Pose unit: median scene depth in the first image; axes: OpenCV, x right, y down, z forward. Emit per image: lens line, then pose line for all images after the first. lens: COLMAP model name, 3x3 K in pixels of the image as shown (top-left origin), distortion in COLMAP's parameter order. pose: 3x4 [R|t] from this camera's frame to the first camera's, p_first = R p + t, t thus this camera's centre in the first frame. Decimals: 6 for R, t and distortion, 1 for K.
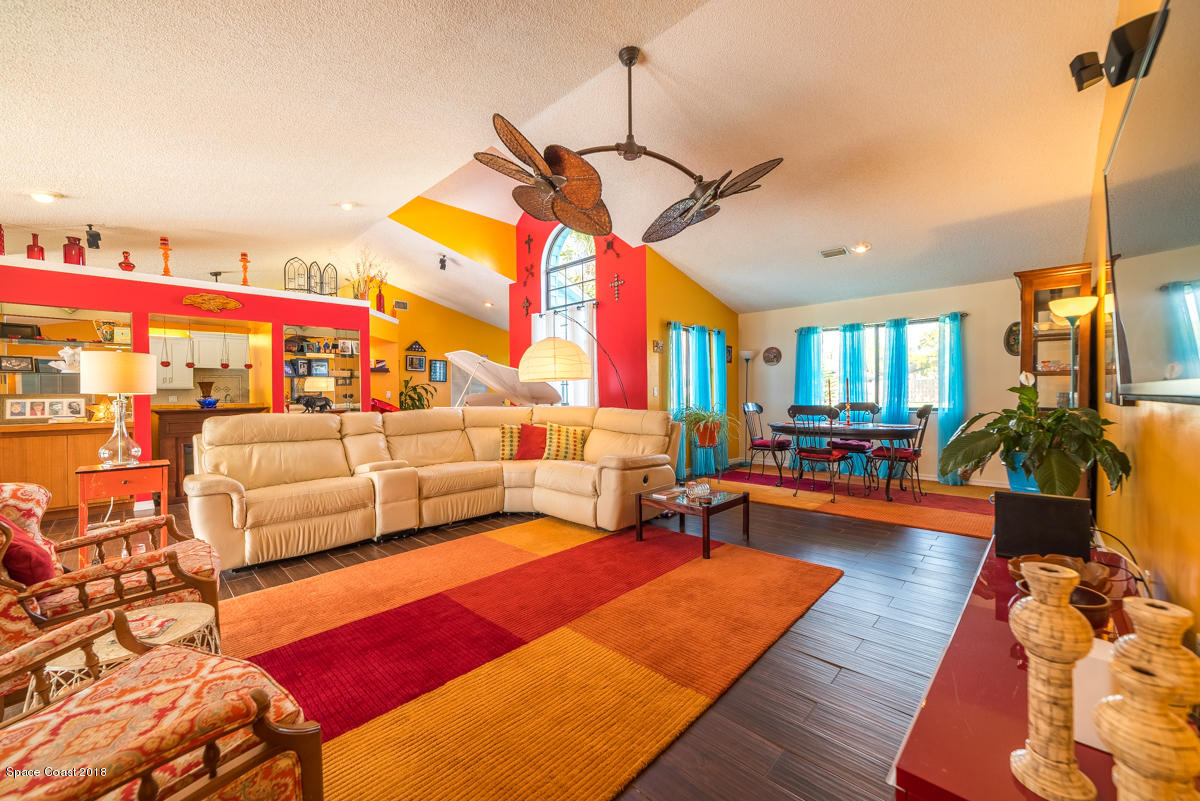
lens RADIAL K [[466.2, 0, 598.3], [0, 466.2, 396.8], [0, 0, 1]] dist [-0.026796, 0.008493]
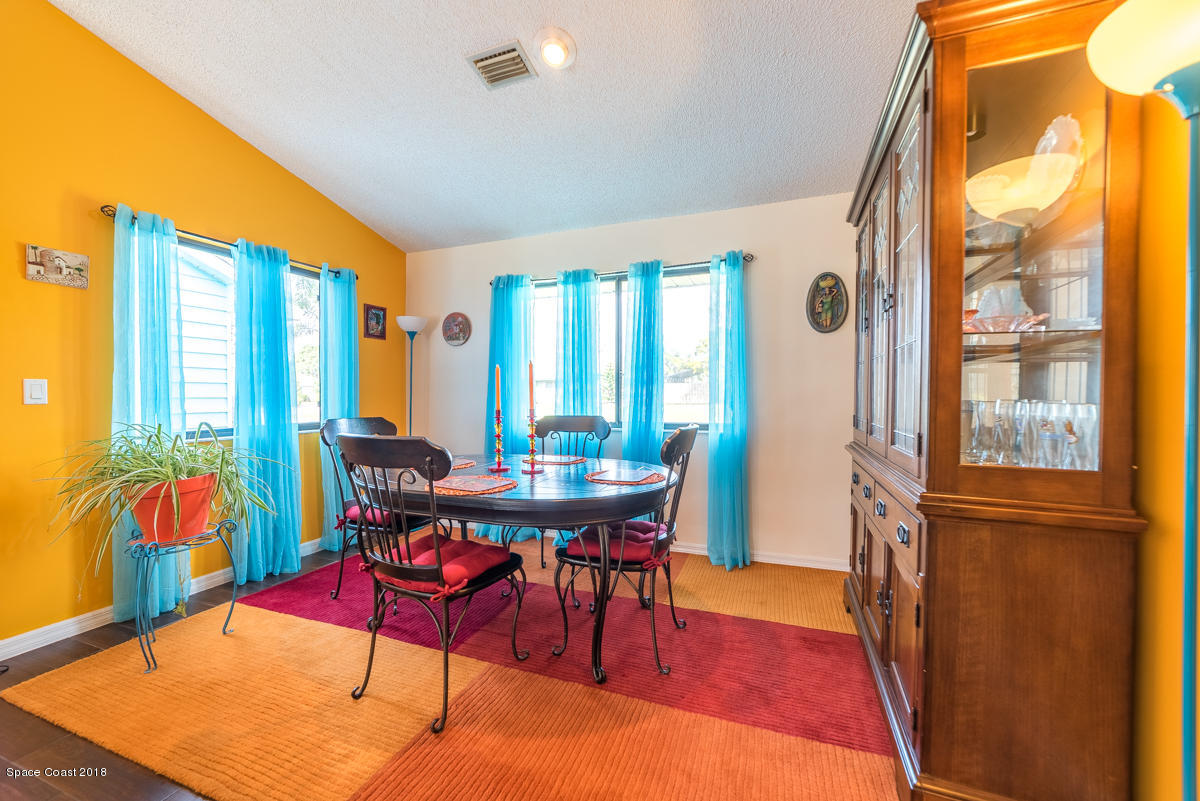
lens RADIAL K [[466.2, 0, 598.3], [0, 466.2, 396.8], [0, 0, 1]] dist [-0.026796, 0.008493]
pose [[0.921156, 0.005511, 0.389155, 0.371263], [-0.004234, 0.999982, -0.004139, -0.006215], [-0.389171, 0.002165, 0.921163, 0.499897]]
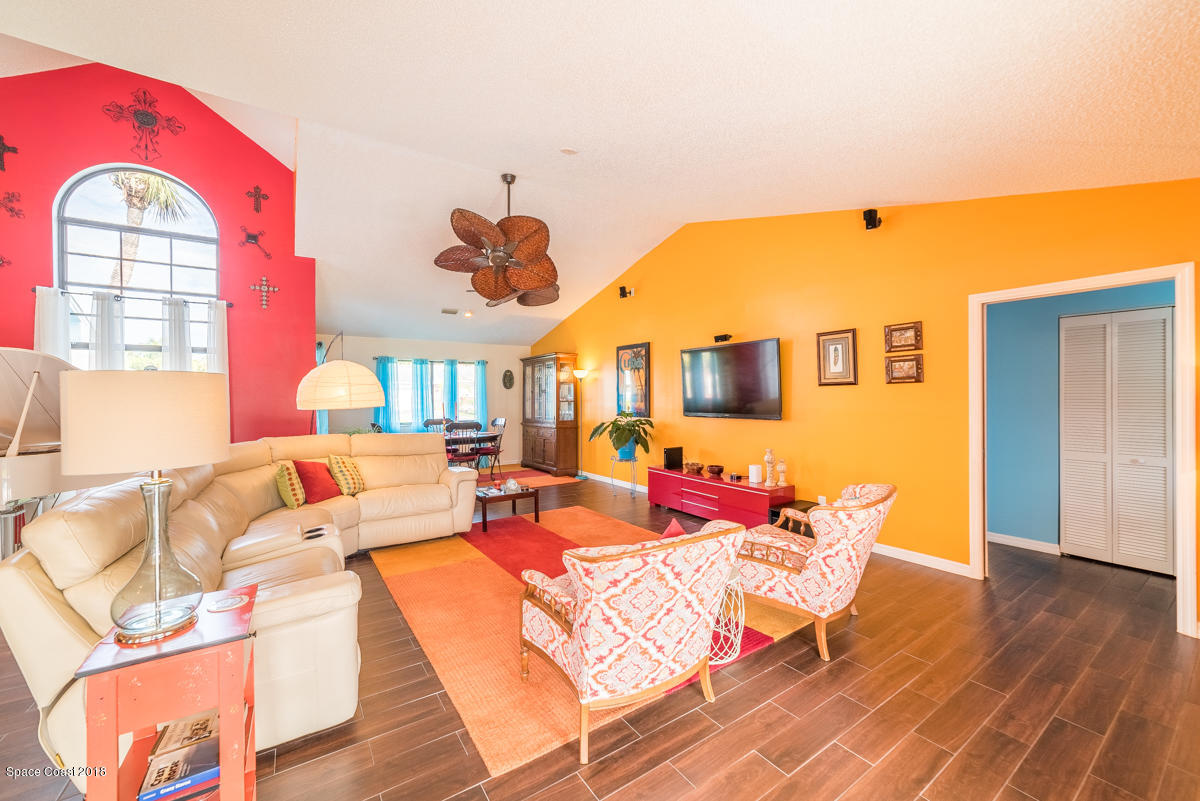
lens RADIAL K [[466.2, 0, 598.3], [0, 466.2, 396.8], [0, 0, 1]] dist [-0.026796, 0.008493]
pose [[0.209275, 0.006110, 0.977838, -0.665126], [0.009093, 0.999925, -0.008194, -0.034425], [-0.977815, 0.010606, 0.209204, 0.238574]]
